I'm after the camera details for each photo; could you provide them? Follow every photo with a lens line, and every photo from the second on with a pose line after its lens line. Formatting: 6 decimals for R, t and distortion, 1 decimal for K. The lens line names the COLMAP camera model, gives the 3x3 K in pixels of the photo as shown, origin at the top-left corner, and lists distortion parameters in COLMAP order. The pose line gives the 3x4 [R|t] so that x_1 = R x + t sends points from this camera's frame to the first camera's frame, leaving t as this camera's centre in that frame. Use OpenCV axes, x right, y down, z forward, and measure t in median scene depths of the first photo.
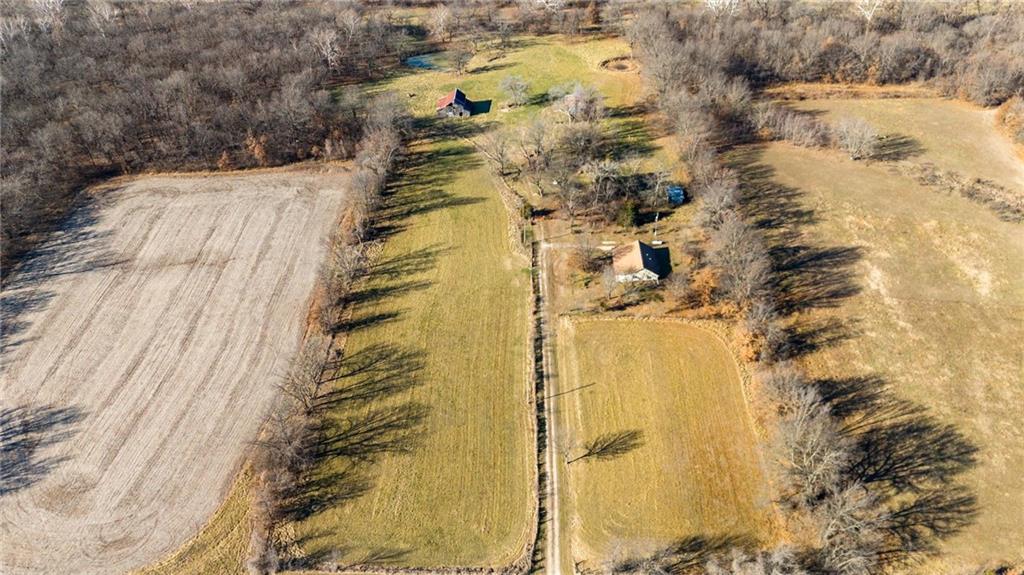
lens RADIAL K [[779.1, 0, 512.0], [0, 779.1, 287.5], [0, 0, 1]] dist [0.049800, -0.007185]
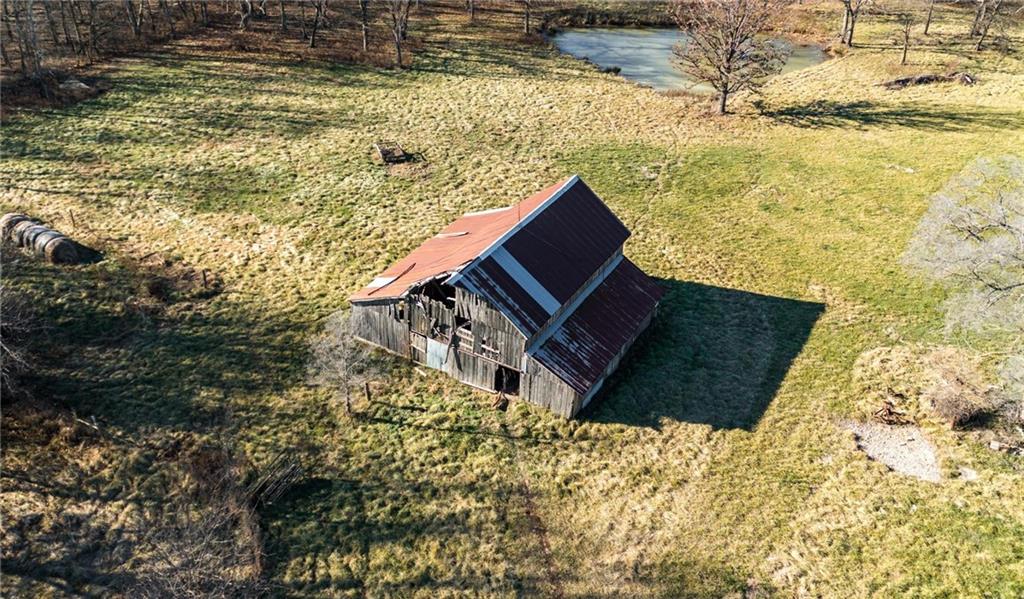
lens RADIAL K [[783.1, 0, 512.0], [0, 783.1, 299.5], [0, 0, 1]] dist [0.043437, -0.000432]
pose [[0.874677, 0.284667, -0.392307, -0.027692], [-0.306462, 0.951854, 0.007406, -0.314259], [0.375527, 0.113749, 0.919805, 1.186009]]
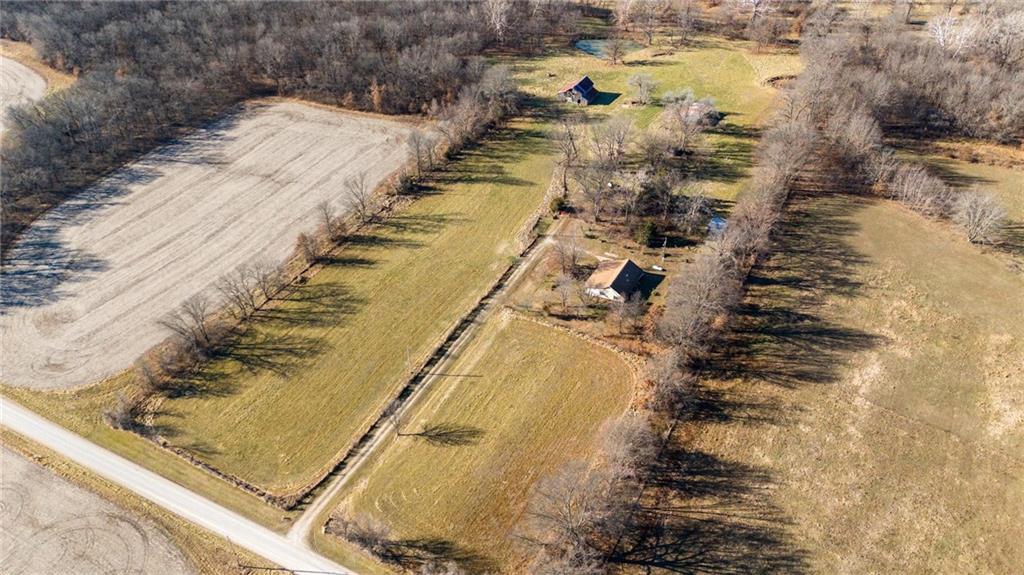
lens RADIAL K [[779.1, 0, 512.0], [0, 779.1, 287.5], [0, 0, 1]] dist [0.049800, -0.007185]
pose [[0.889004, 0.276804, -0.364762, 0.385714], [-0.269620, 0.960300, 0.071612, -0.056089], [0.370103, 0.034684, 0.928343, 0.066162]]
